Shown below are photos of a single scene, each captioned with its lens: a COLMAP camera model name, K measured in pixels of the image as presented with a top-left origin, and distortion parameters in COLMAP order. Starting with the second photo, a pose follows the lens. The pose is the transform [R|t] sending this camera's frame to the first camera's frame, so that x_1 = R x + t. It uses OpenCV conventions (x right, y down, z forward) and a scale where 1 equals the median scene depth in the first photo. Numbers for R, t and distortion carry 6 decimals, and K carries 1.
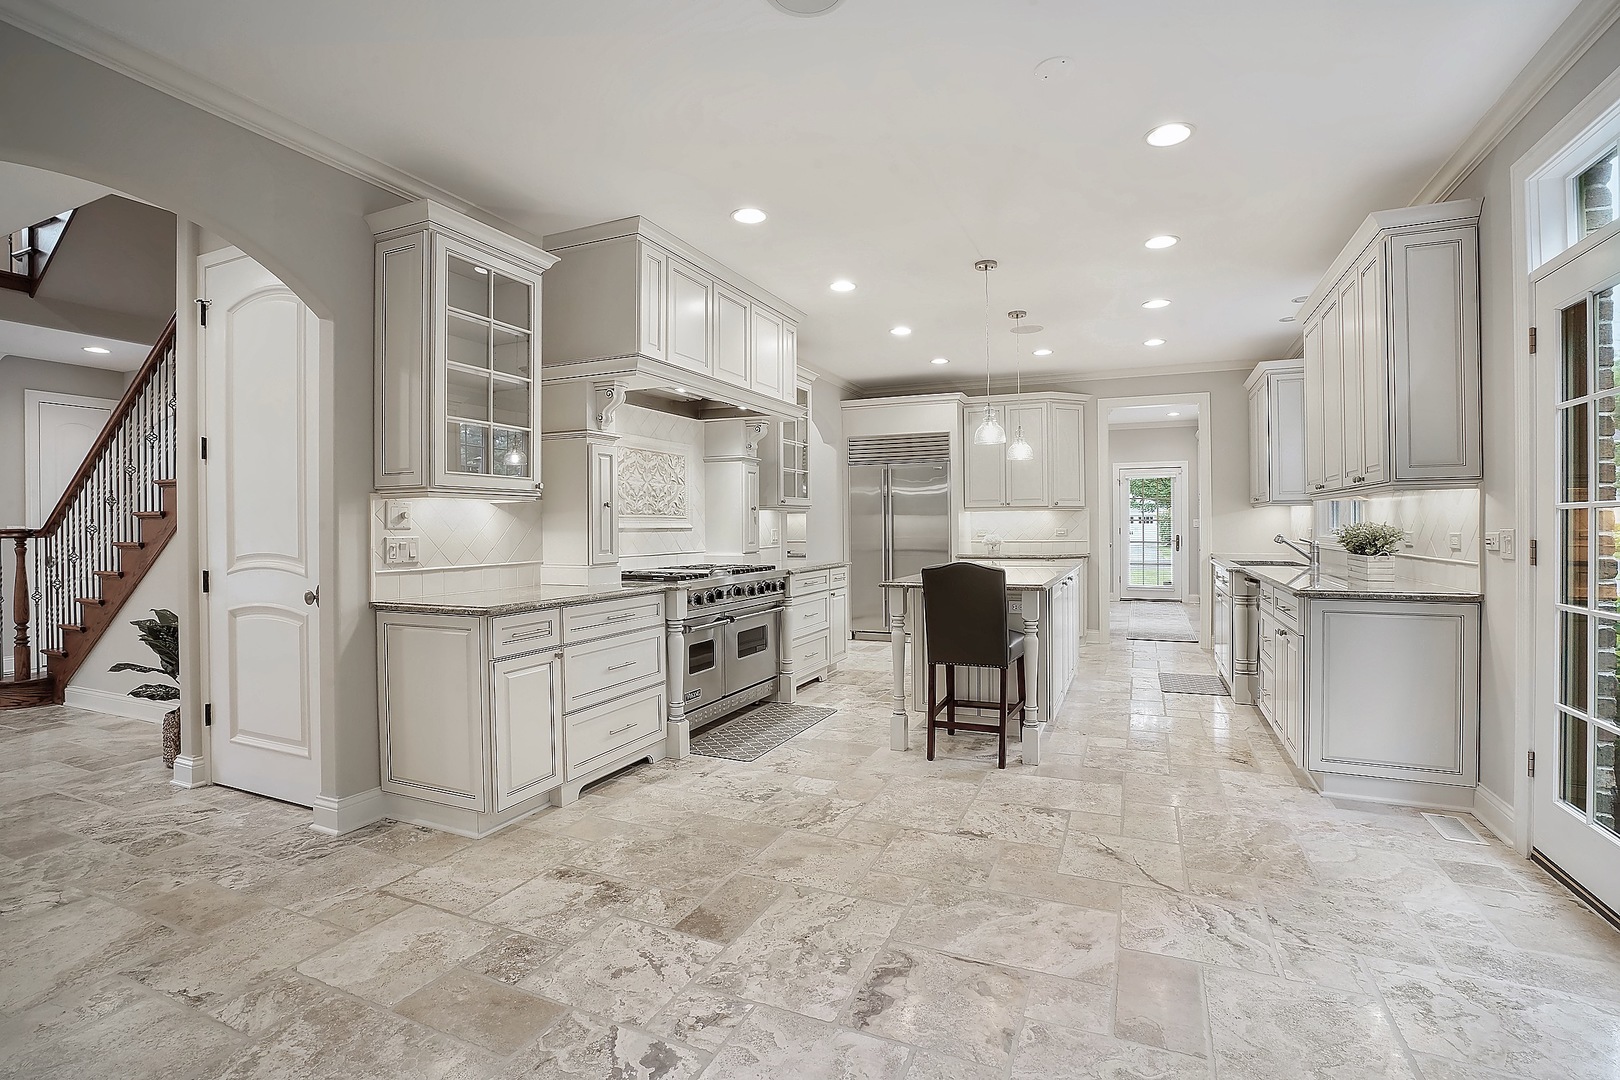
lens RADIAL K [[740.5, 0, 802.0], [0, 740.5, 516.3], [0, 0, 1]] dist [-0.003312, -0.000219]
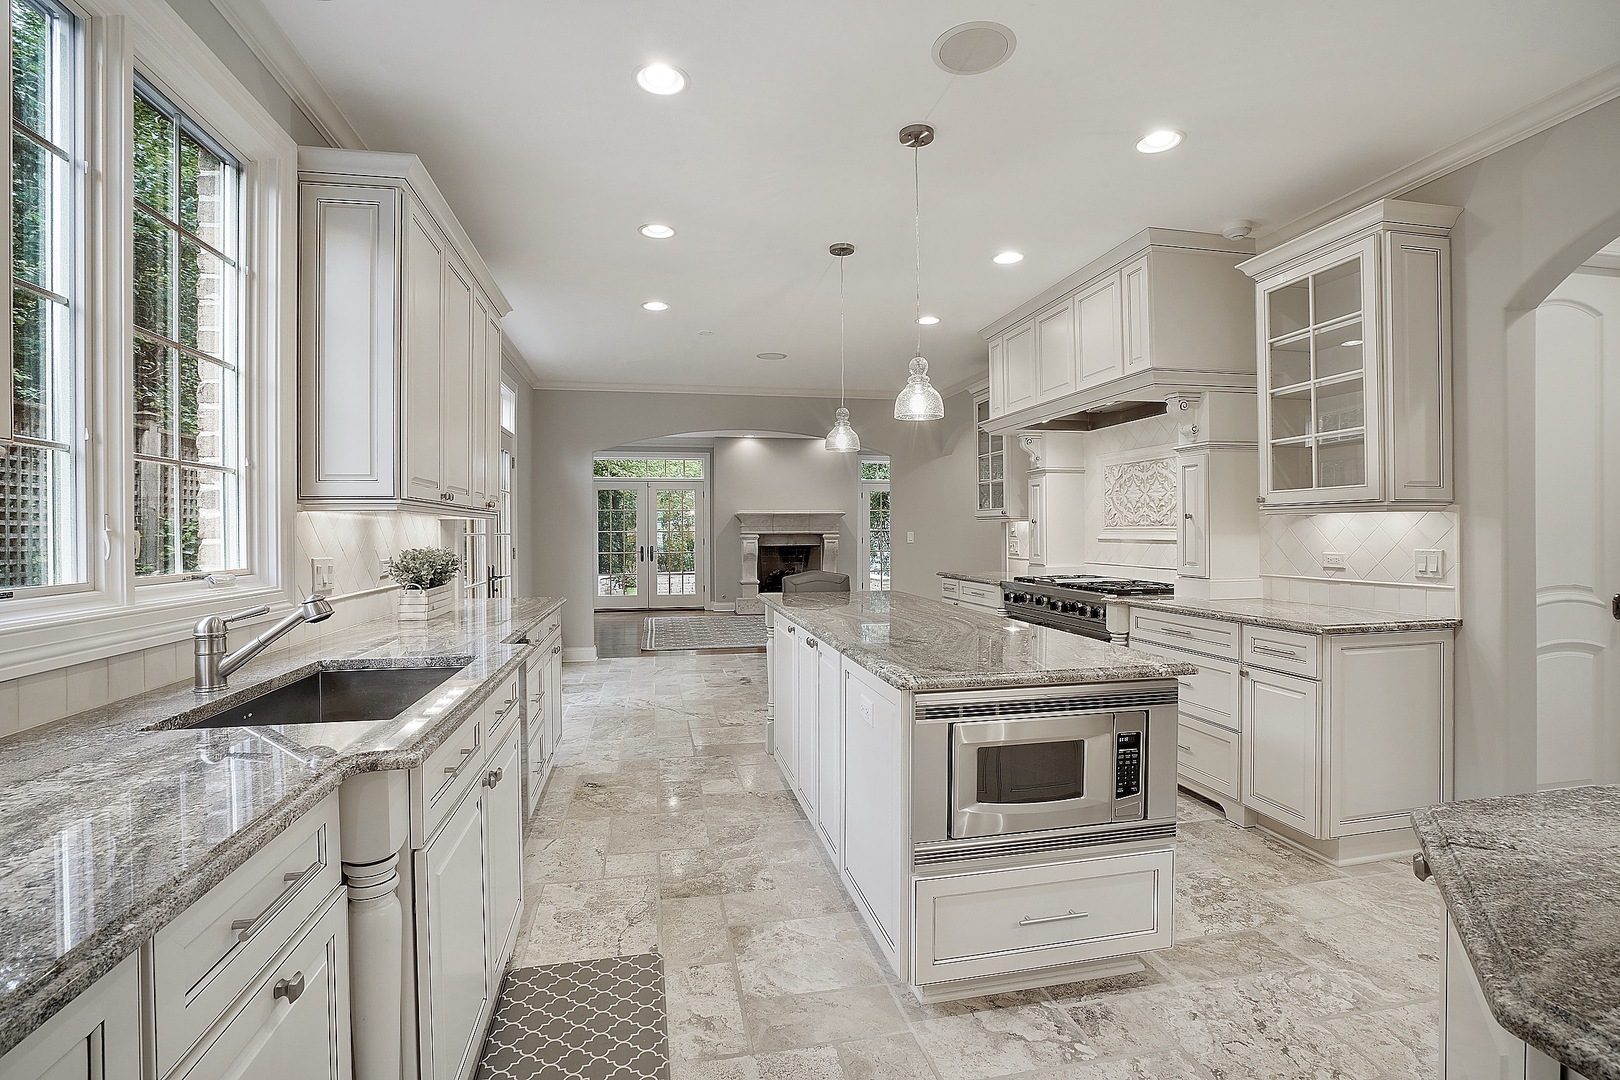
lens RADIAL K [[740.5, 0, 806.8], [0, 740.5, 536.0], [0, 0, 1]] dist [-0.003312, -0.000219]
pose [[-0.801575, 0.012124, -0.597771, 0.922751], [0.010922, 0.999924, 0.005634, -0.000232], [0.597794, -0.002013, -0.801647, 1.907497]]
